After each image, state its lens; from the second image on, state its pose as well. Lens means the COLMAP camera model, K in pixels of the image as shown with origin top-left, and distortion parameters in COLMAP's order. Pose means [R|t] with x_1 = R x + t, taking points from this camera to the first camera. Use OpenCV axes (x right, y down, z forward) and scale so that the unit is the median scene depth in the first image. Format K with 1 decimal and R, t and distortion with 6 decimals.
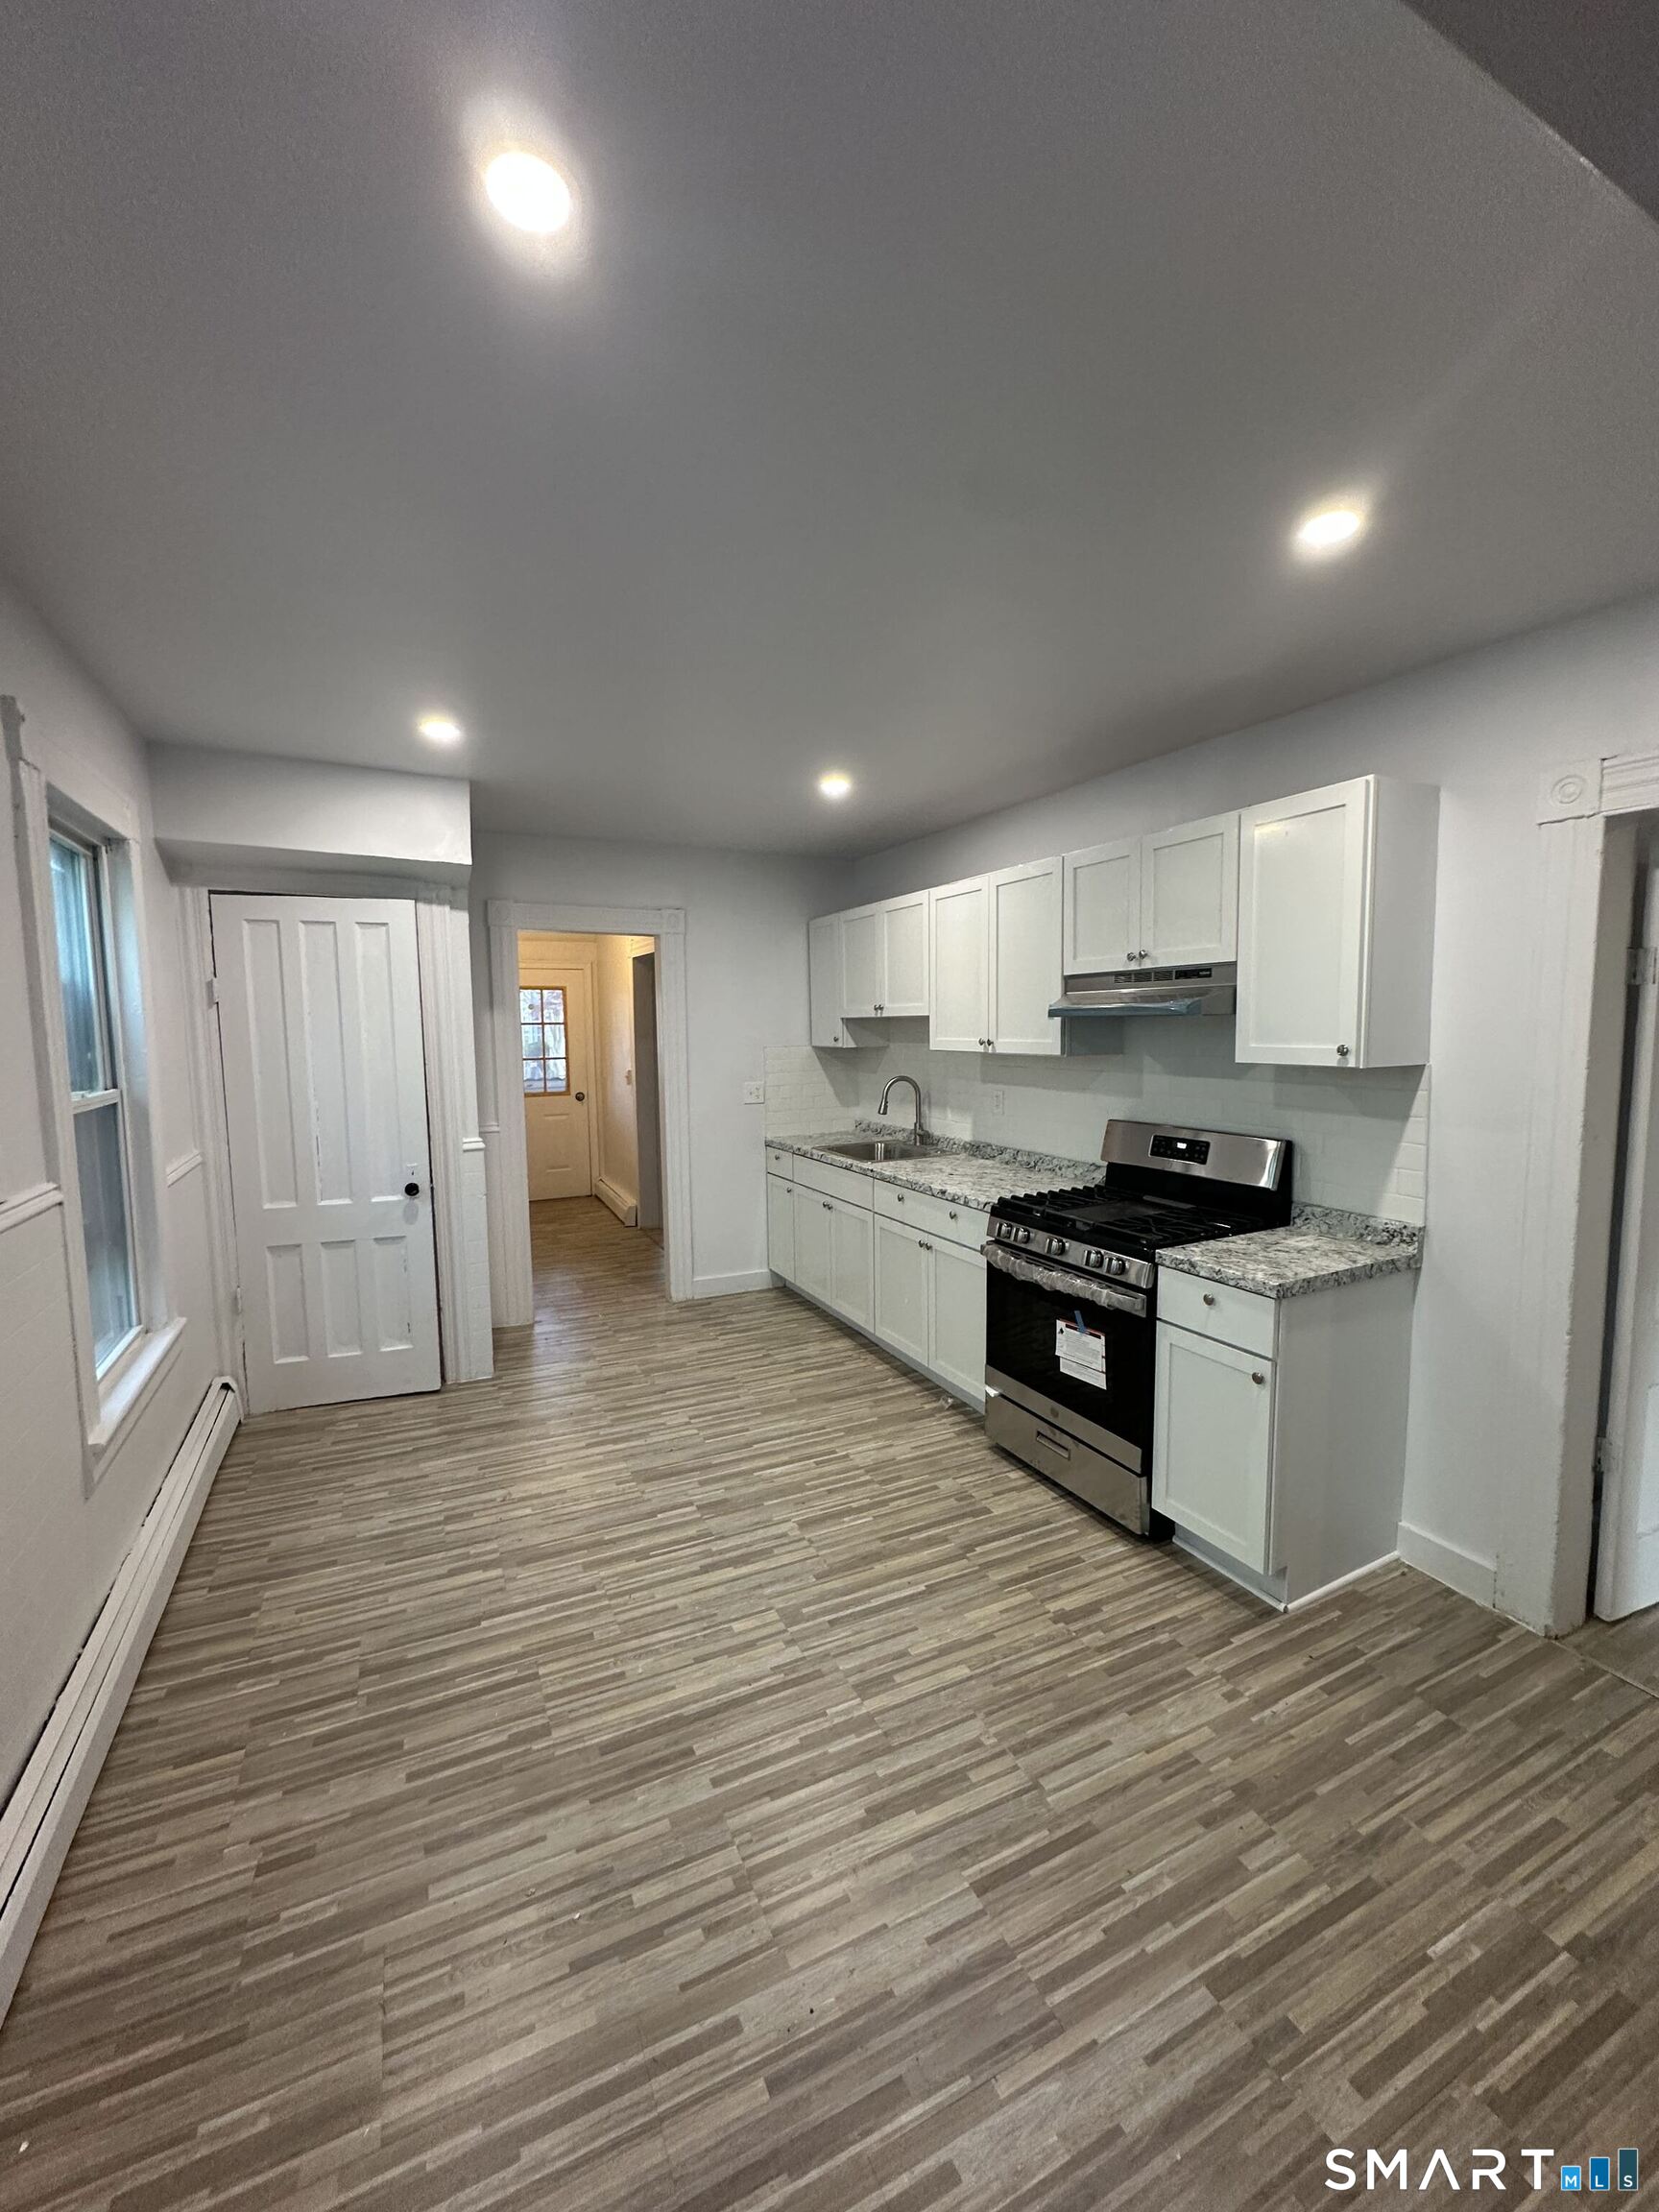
lens RADIAL K [[876.7, 0, 832.7], [0, 876.7, 1102.5], [0, 0, 1]] dist [-0.002187, 0.000770]
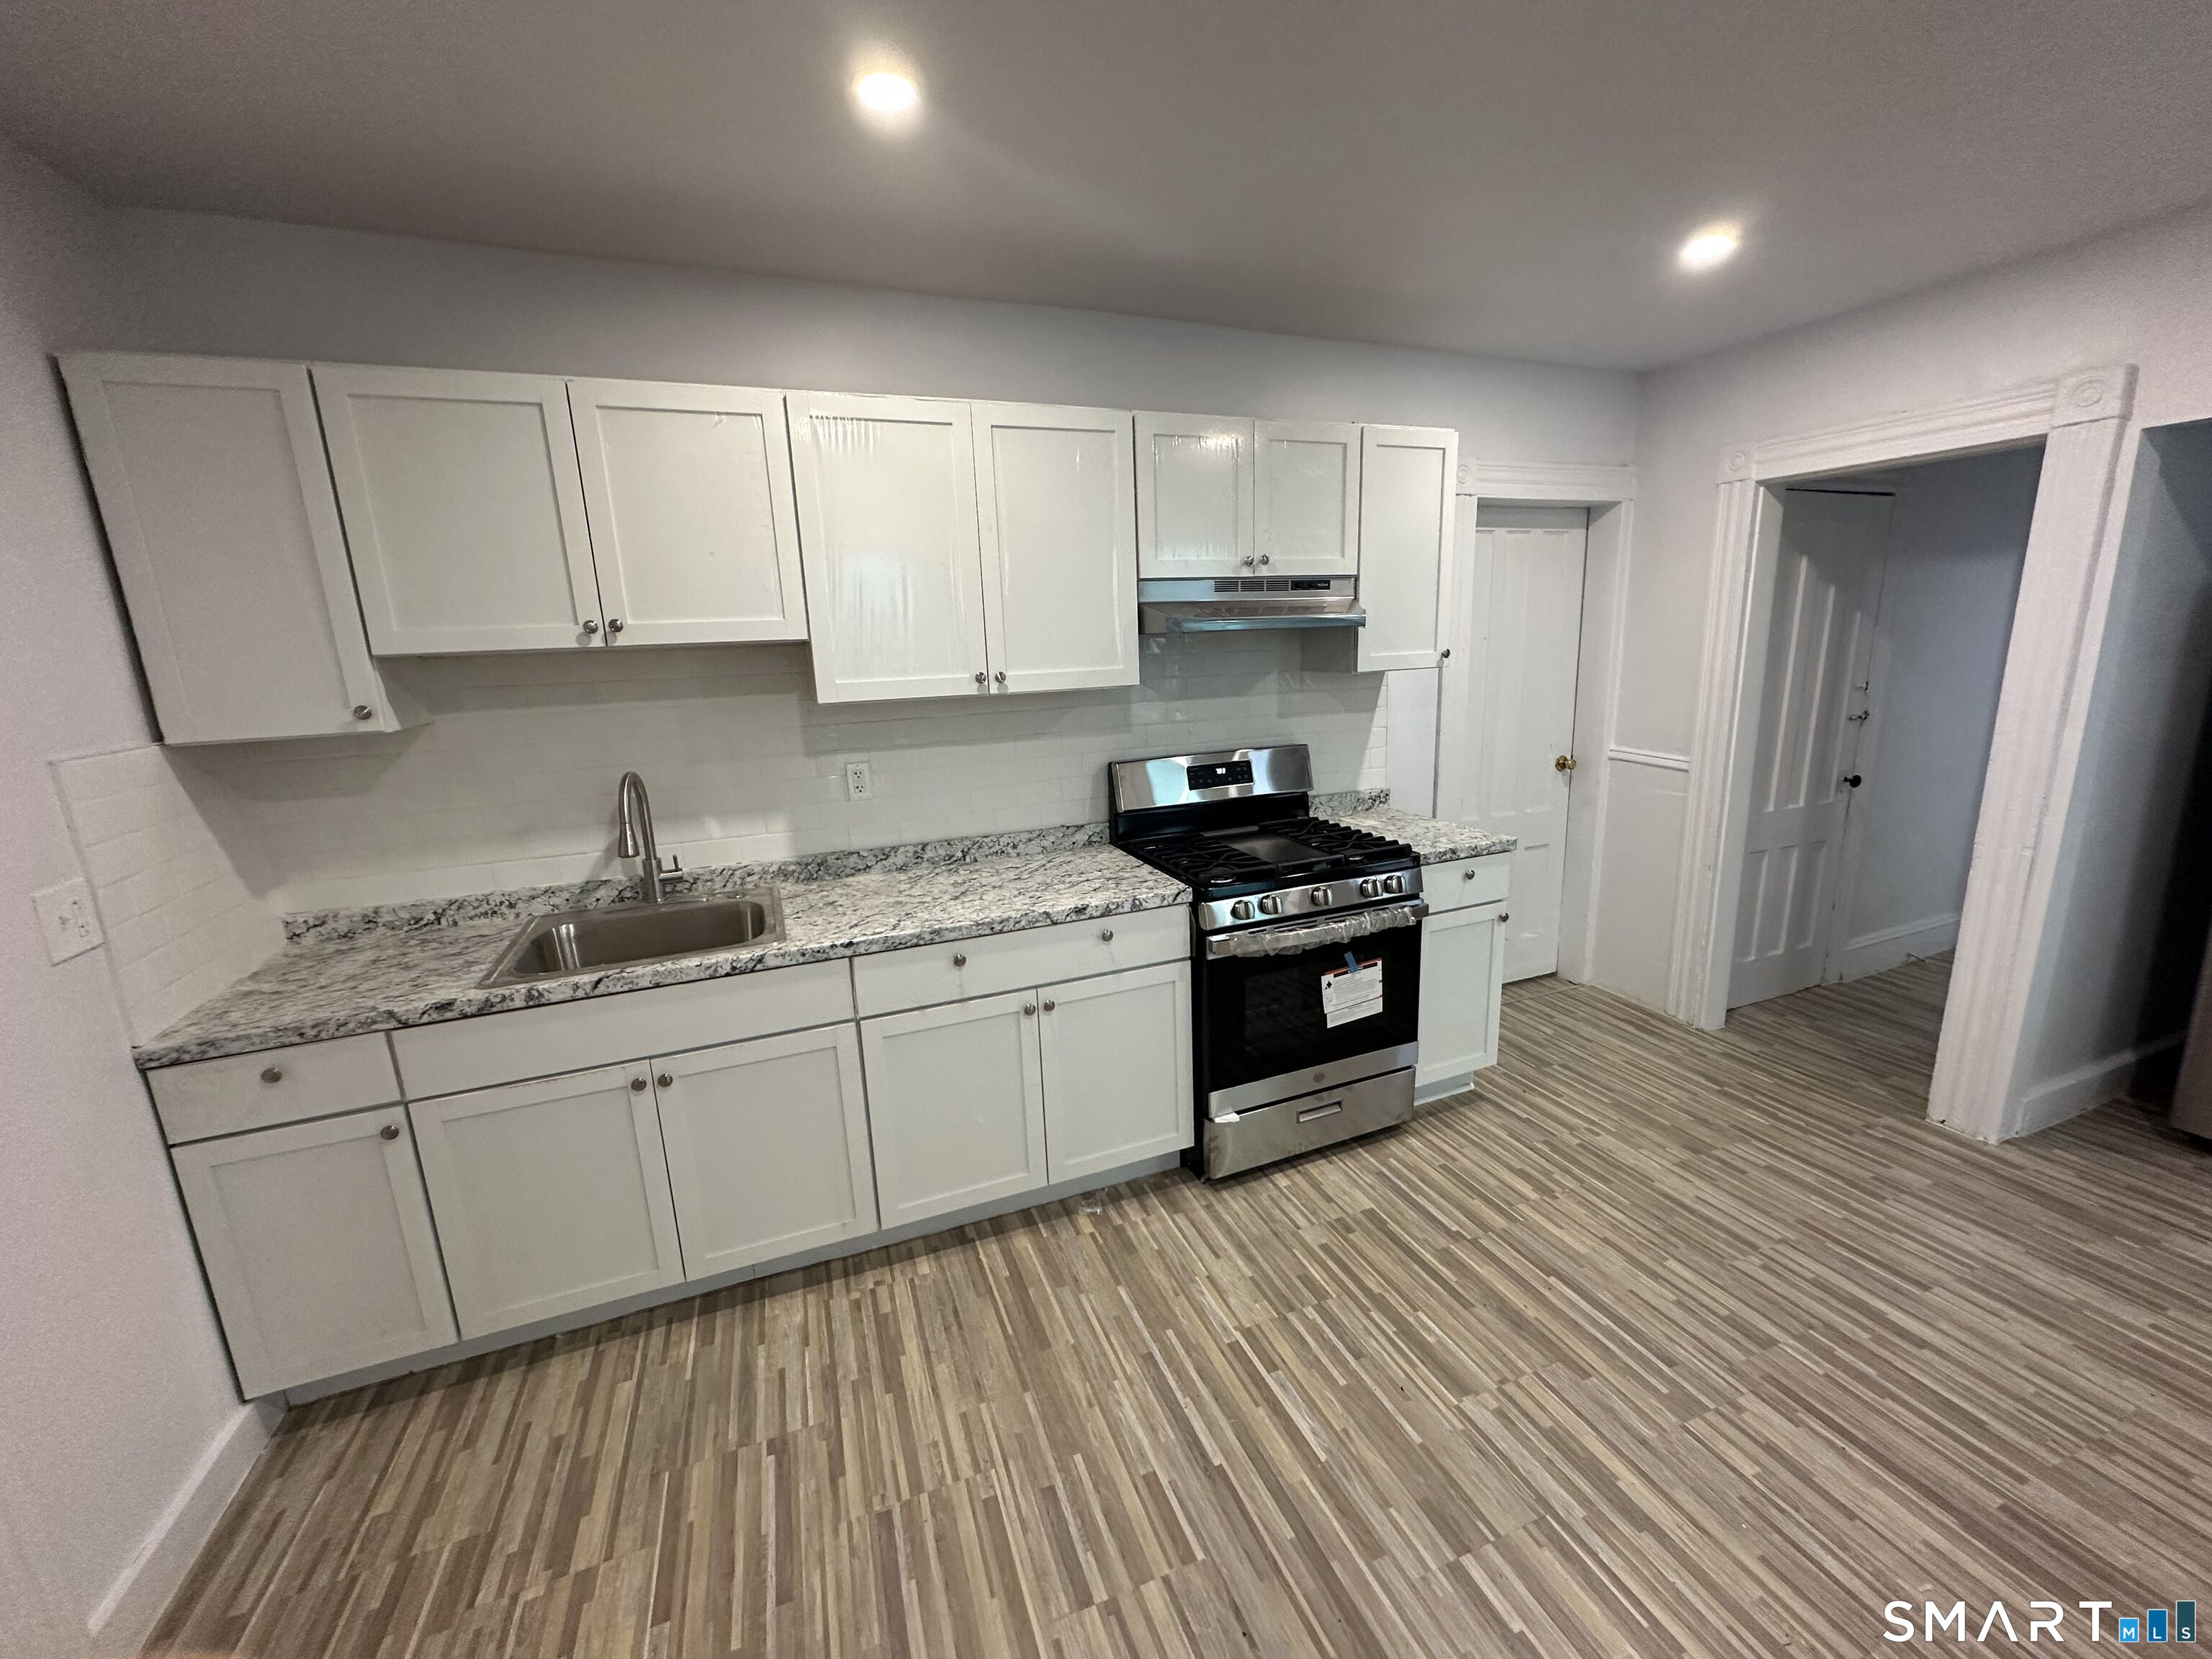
lens RADIAL K [[876.7, 0, 1105.0], [0, 876.7, 830.9], [0, 0, 1]] dist [-0.002187, 0.000770]
pose [[0.092759, -0.204990, 0.974359, -0.557983], [0.125740, 0.973155, 0.192766, -0.087205], [-0.987717, 0.104635, 0.116044, 1.026457]]
